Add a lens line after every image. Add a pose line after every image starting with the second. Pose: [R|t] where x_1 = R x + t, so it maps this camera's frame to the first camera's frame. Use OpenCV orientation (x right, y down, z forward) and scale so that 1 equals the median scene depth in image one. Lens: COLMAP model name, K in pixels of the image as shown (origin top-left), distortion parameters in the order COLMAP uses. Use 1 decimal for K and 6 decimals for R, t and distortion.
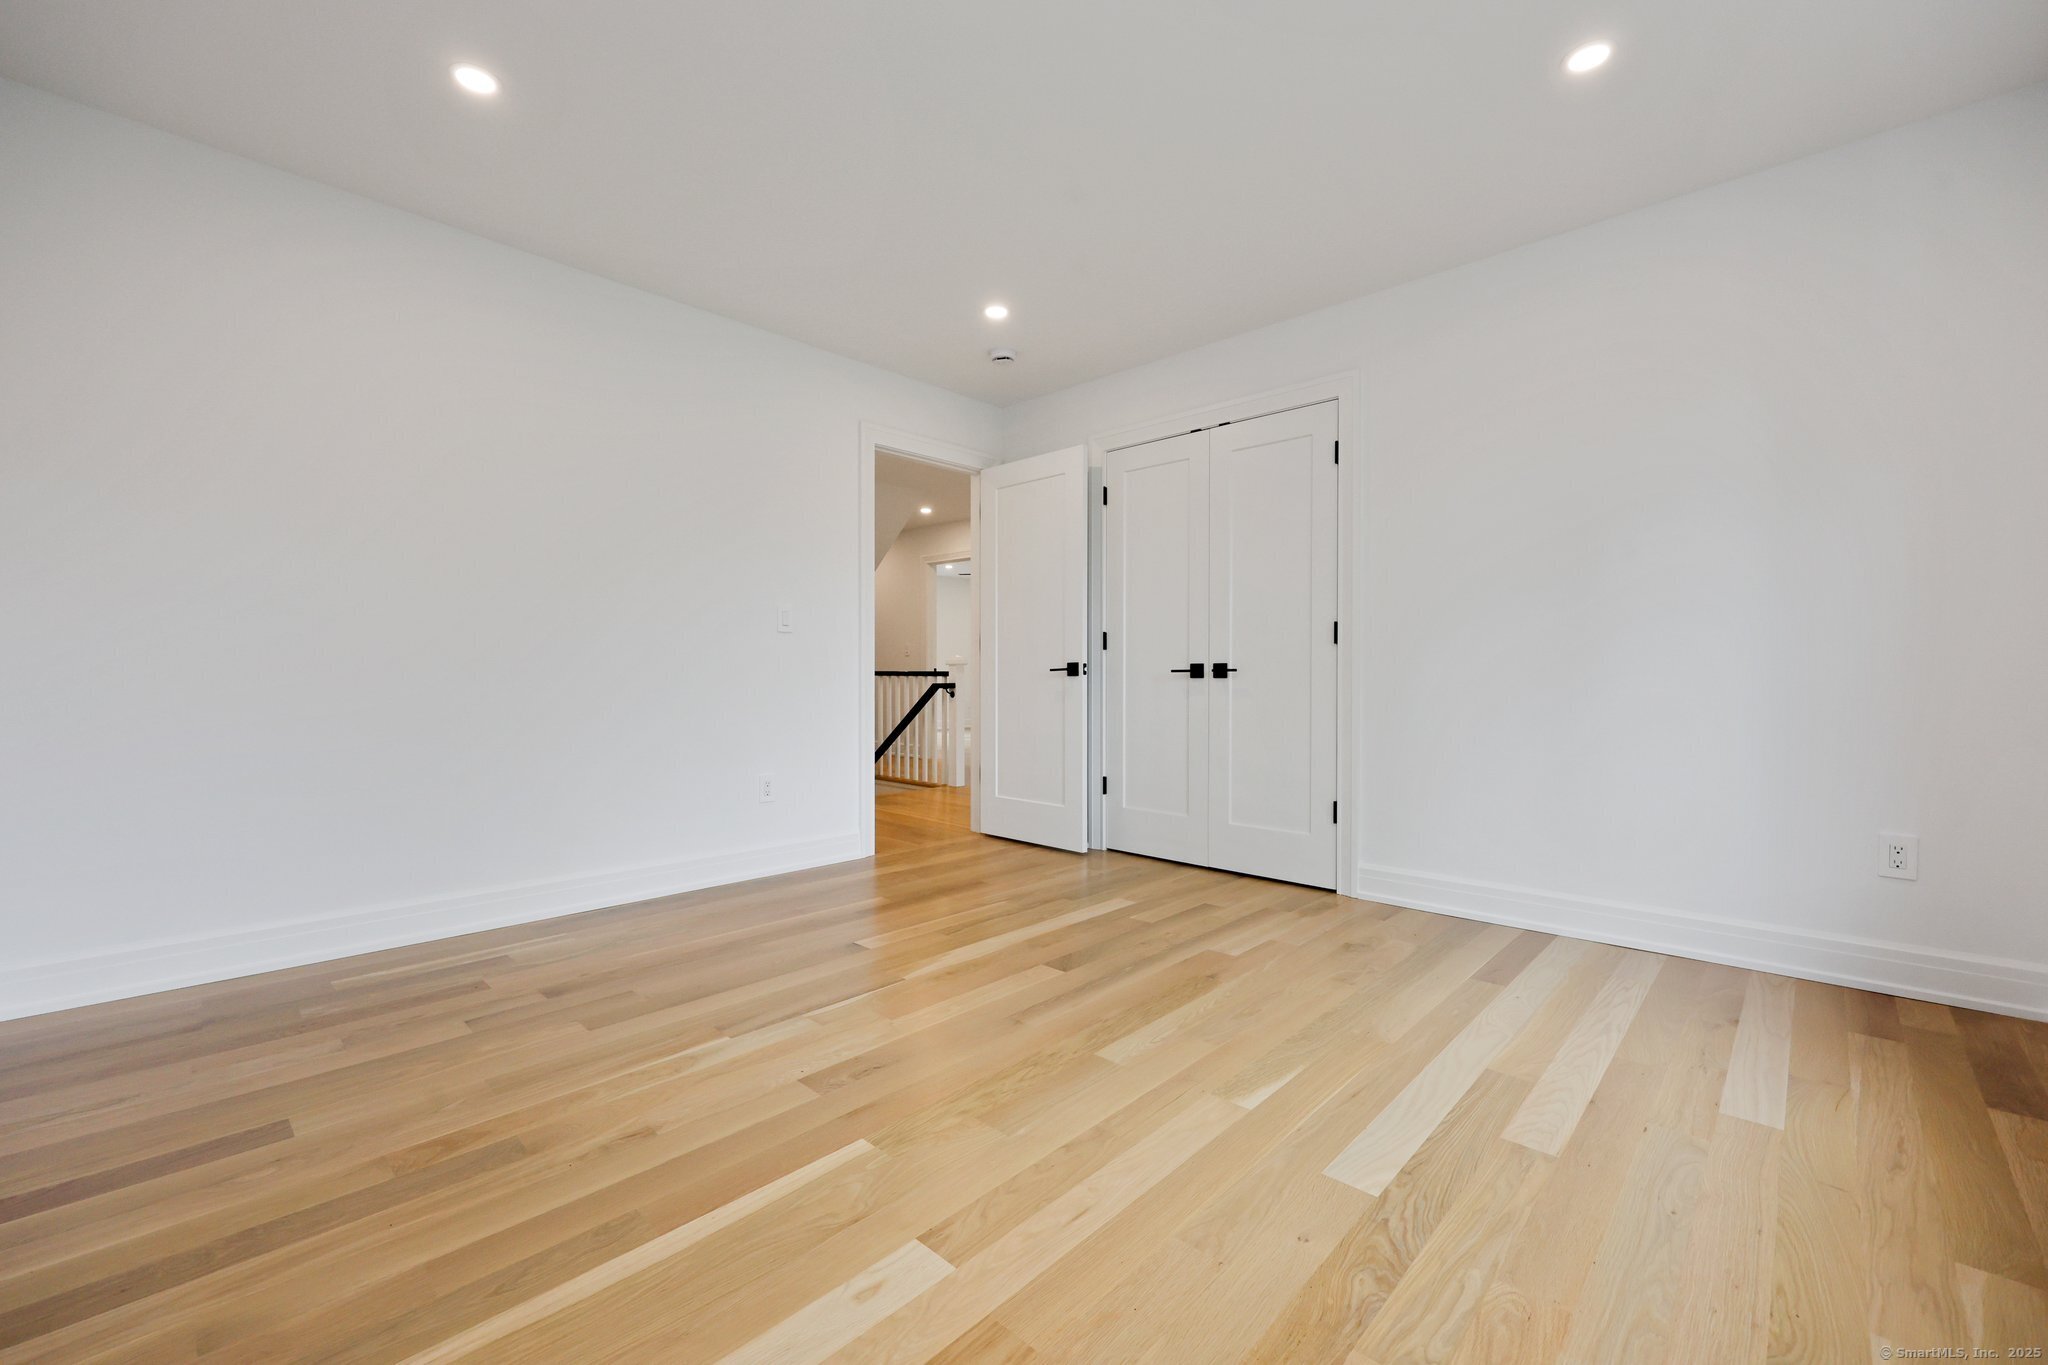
lens RADIAL K [[829.6, 0, 1030.9], [0, 829.6, 677.0], [0, 0, 1]] dist [0.000089, 0.000102]
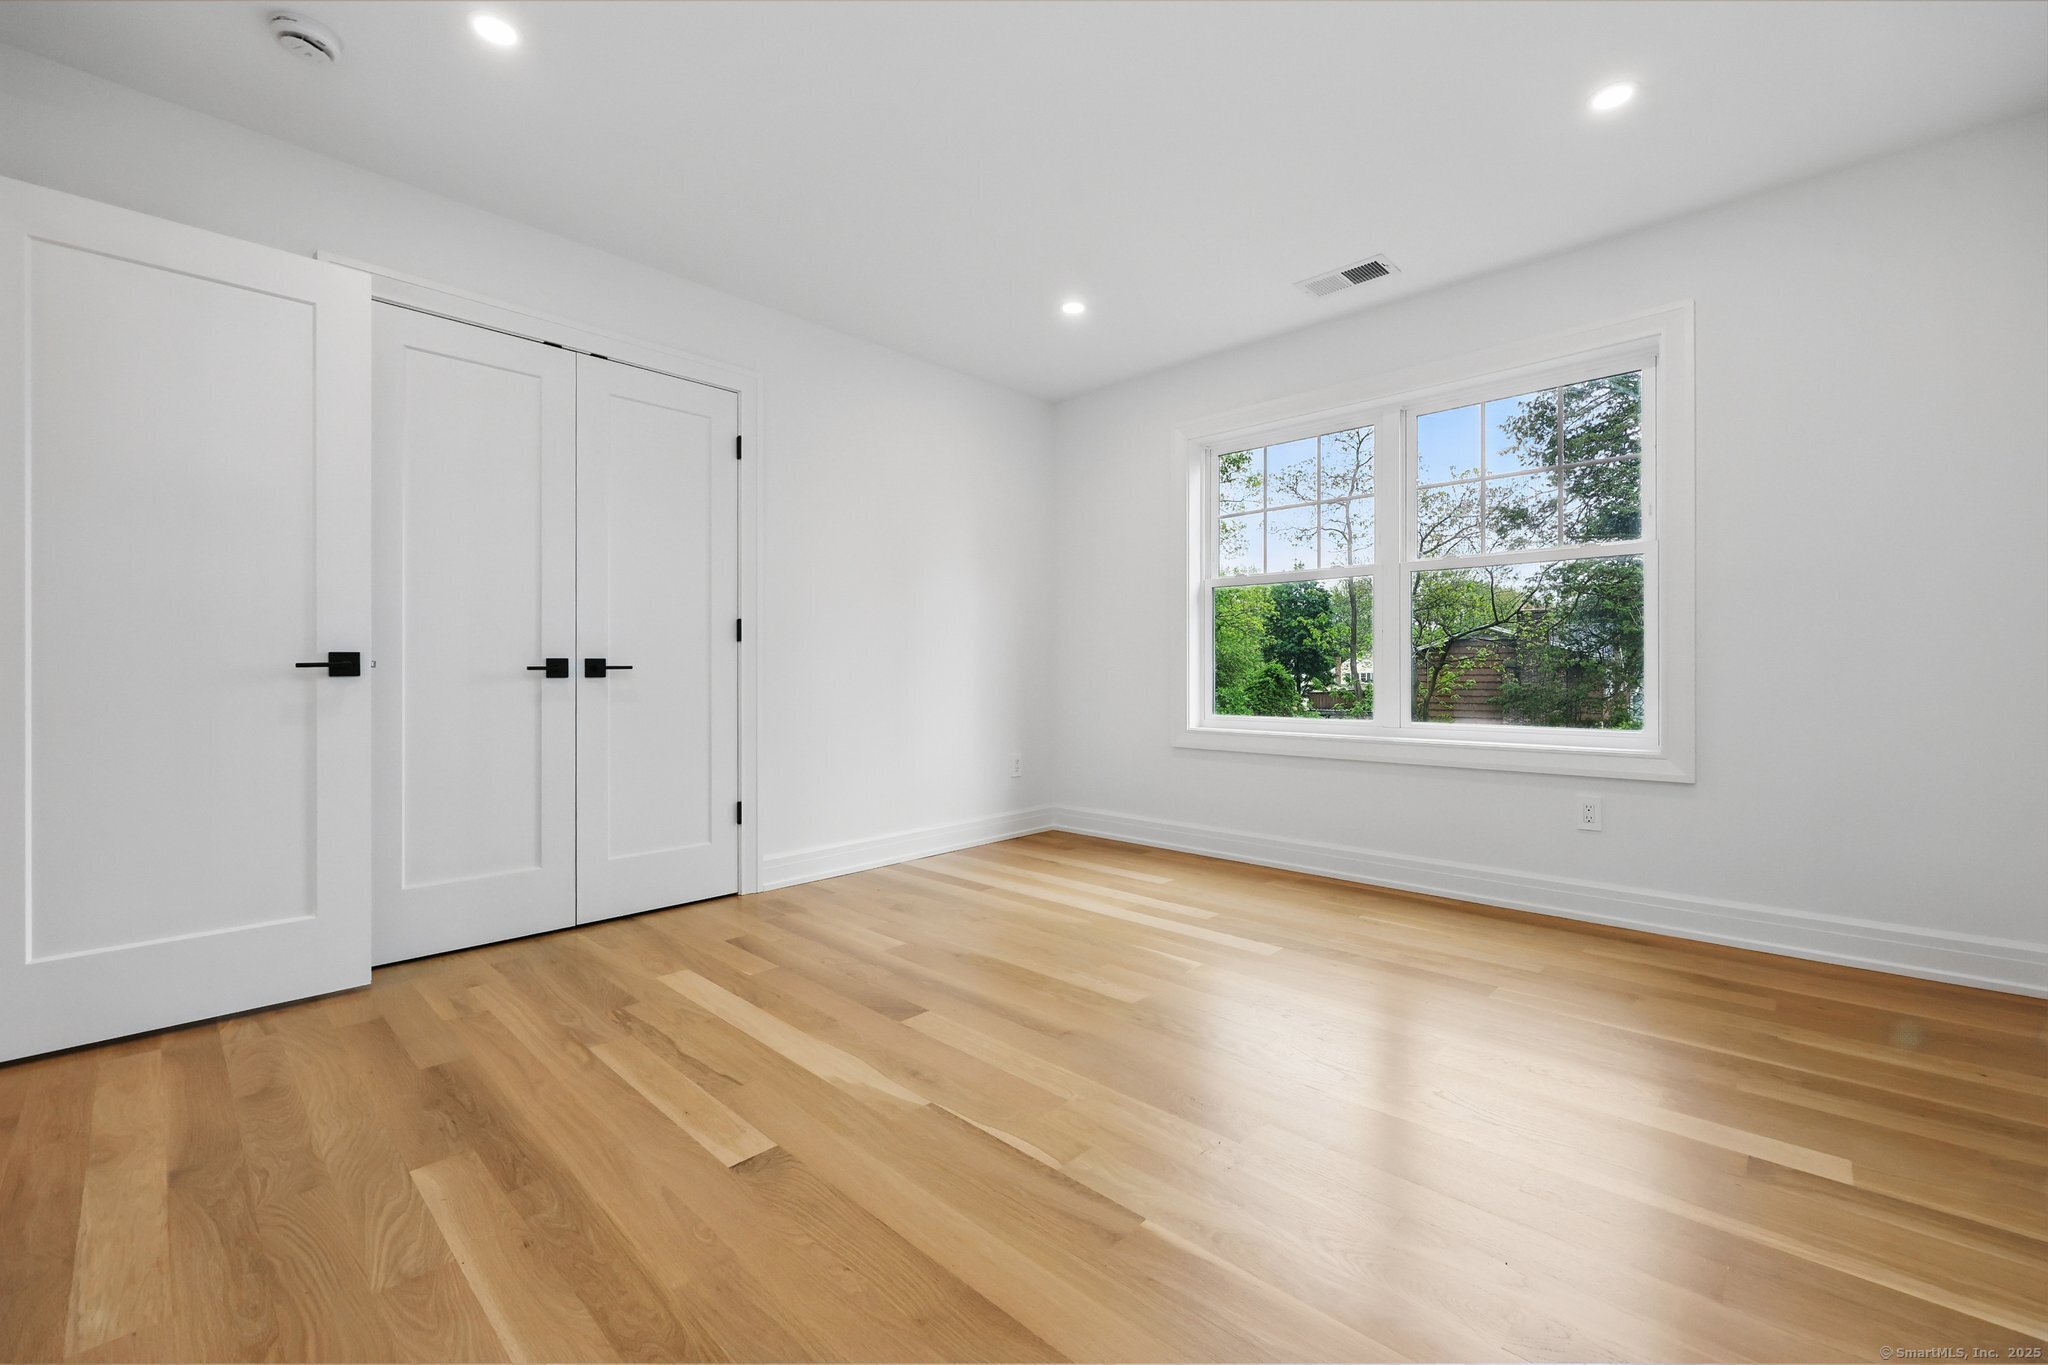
lens RADIAL K [[829.6, 0, 1030.9], [0, 829.6, 677.0], [0, 0, 1]] dist [0.000089, 0.000102]
pose [[0.005758, -0.005274, 0.999970, -0.707310], [0.005098, 0.999973, 0.005245, -0.001899], [-0.999970, 0.005068, 0.005785, 0.749122]]
